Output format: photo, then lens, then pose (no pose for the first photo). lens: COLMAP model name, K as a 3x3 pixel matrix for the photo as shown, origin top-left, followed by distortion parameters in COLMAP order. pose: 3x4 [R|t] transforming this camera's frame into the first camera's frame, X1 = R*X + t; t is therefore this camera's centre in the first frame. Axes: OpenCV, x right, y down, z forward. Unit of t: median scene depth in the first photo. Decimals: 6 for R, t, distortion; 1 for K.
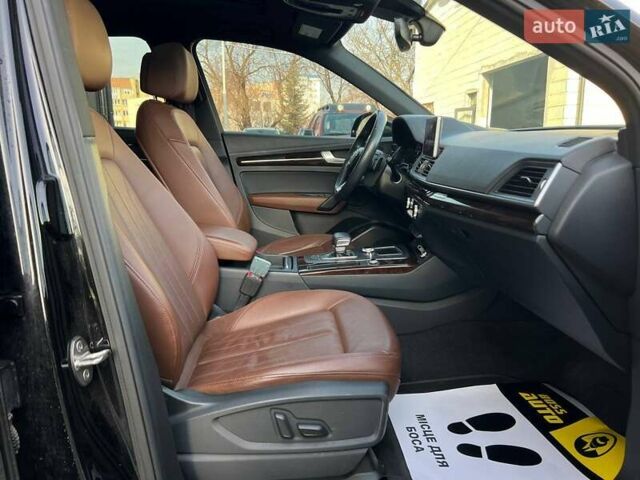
lens RADIAL K [[481.9, 0, 324.9], [0, 481.9, 250.5], [0, 0, 1]] dist [0.048975, -0.071608]
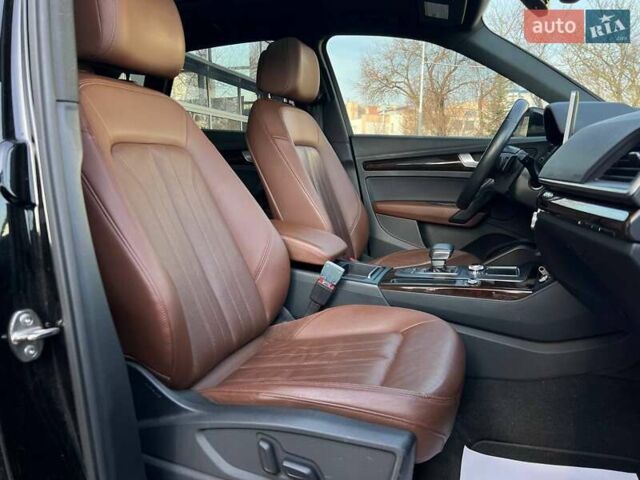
lens RADIAL K [[481.9, 0, 312.7], [0, 481.9, 258.9], [0, 0, 1]] dist [0.048975, -0.071608]
pose [[0.913435, 0.083552, -0.398316, 0.148708], [-0.092943, 0.995662, -0.004287, 0.012590], [0.396230, 0.040937, 0.917238, 0.137355]]
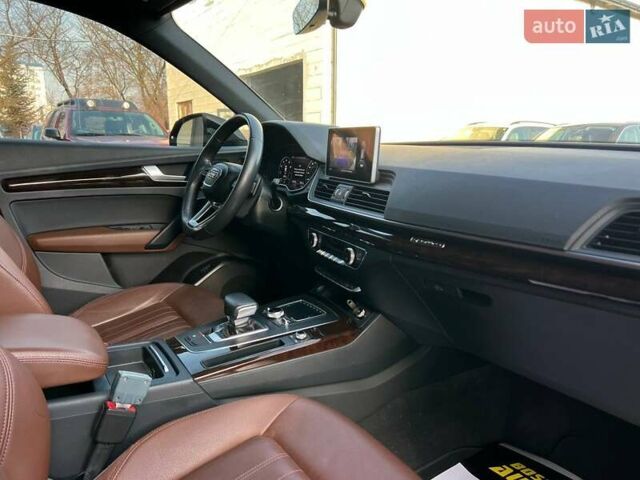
lens RADIAL K [[481.9, 0, 326.0], [0, 481.9, 250.6], [0, 0, 1]] dist [0.048975, -0.071608]
pose [[0.877237, -0.097533, 0.470046, -0.152287], [0.098043, 0.994906, 0.023465, -0.093712], [-0.469940, 0.025500, 0.882330, 0.321458]]
